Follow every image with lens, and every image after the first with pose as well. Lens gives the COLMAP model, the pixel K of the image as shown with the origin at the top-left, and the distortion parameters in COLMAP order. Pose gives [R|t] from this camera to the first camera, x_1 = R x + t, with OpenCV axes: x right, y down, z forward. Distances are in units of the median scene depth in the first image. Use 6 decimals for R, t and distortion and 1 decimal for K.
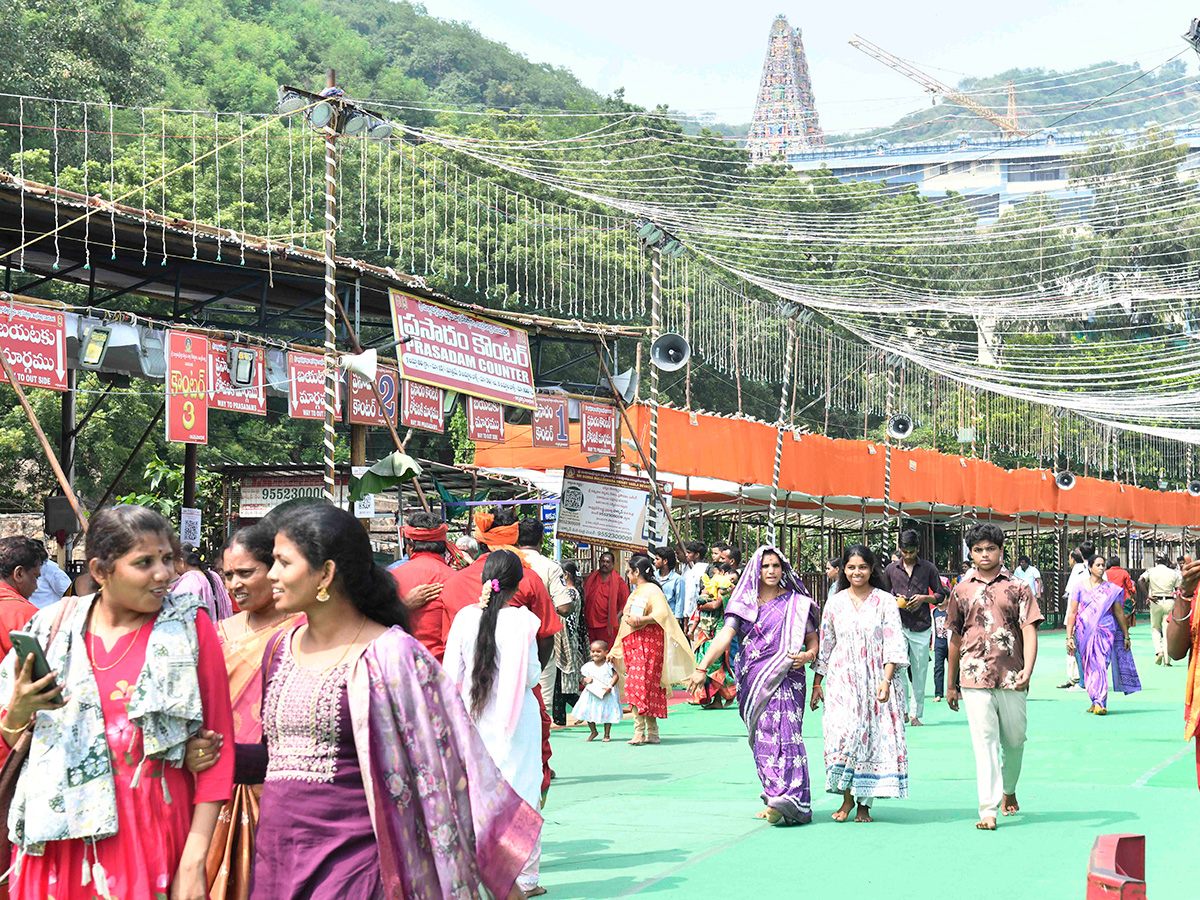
lens RADIAL K [[1900.6, 0, 600.0], [0, 1900.6, 450.0], [0, 0, 1]] dist [0.100545, 0.012941]
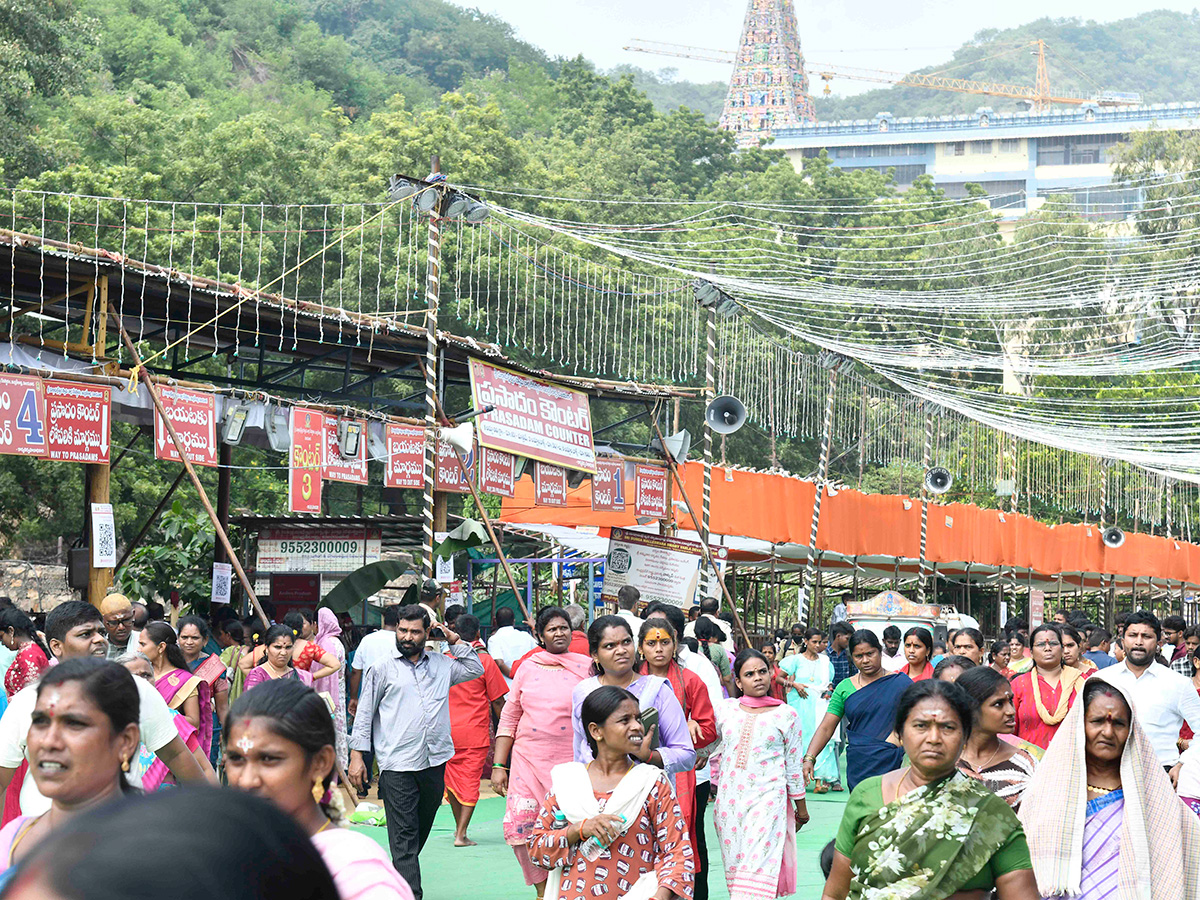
lens RADIAL K [[2482.9, 0, 481.4], [0, 2482.9, 452.7], [0, 0, 1]] dist [0.225320, -0.007297]
pose [[0.999858, 0.016315, 0.004191, -0.091471], [-0.016307, 0.999865, -0.001762, -0.026545], [-0.004219, 0.001693, 0.999990, -0.279243]]
